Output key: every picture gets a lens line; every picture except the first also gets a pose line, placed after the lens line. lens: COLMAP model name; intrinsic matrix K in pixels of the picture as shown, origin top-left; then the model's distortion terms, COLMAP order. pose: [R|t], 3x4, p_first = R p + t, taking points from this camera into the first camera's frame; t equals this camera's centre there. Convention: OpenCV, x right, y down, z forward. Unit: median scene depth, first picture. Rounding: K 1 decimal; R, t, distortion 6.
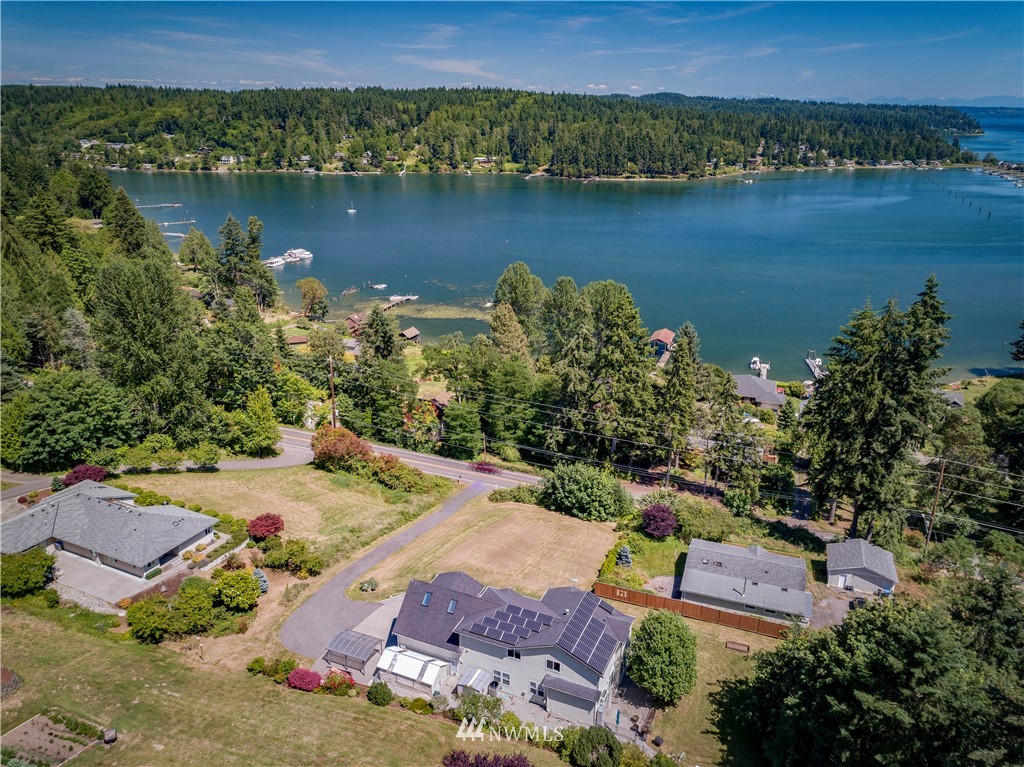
lens RADIAL K [[764.0, 0, 512.0], [0, 764.0, 383.5], [0, 0, 1]] dist [0.015031, 0.006435]
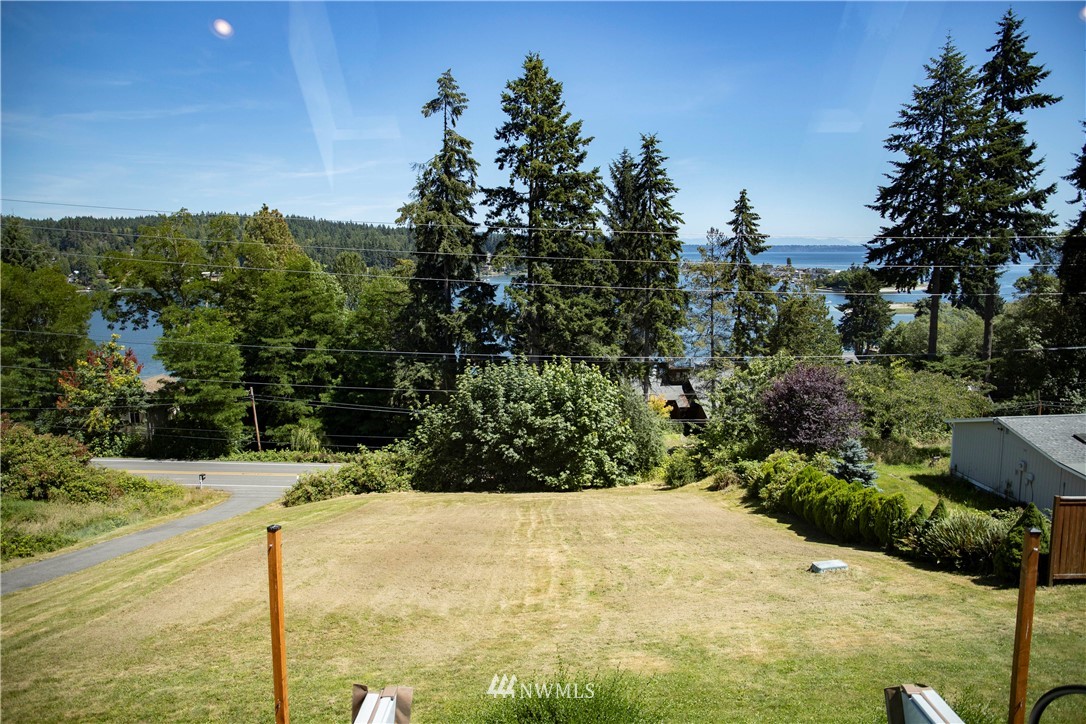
lens RADIAL K [[748.8, 0, 543.0], [0, 748.8, 362.0], [0, 0, 1]] dist [-0.146472, 0.107074]
pose [[0.924116, -0.071580, 0.375349, -0.044389], [0.143603, 0.975349, -0.167550, 0.167321], [-0.354103, 0.208736, 0.911614, 0.623231]]
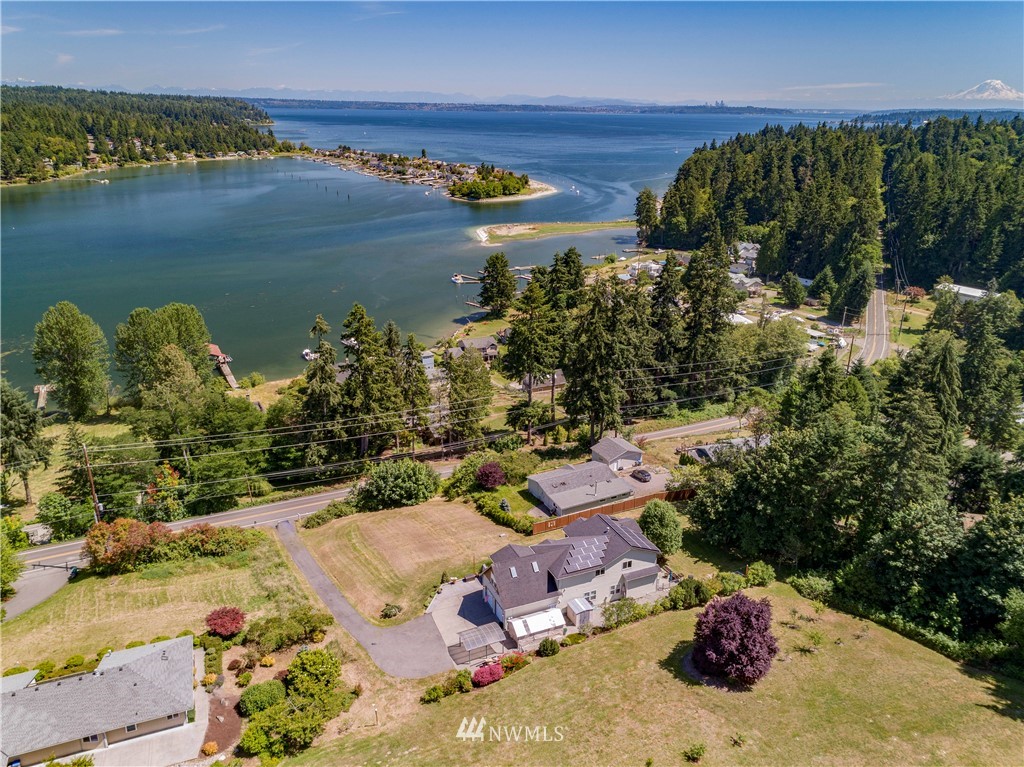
lens RADIAL K [[764.0, 0, 512.0], [0, 764.0, 383.5], [0, 0, 1]] dist [0.015031, 0.006435]
pose [[0.674464, -0.256716, 0.692239, -0.515968], [0.248031, 0.961896, 0.115055, -0.084286], [-0.695398, 0.094096, 0.712438, 0.070597]]
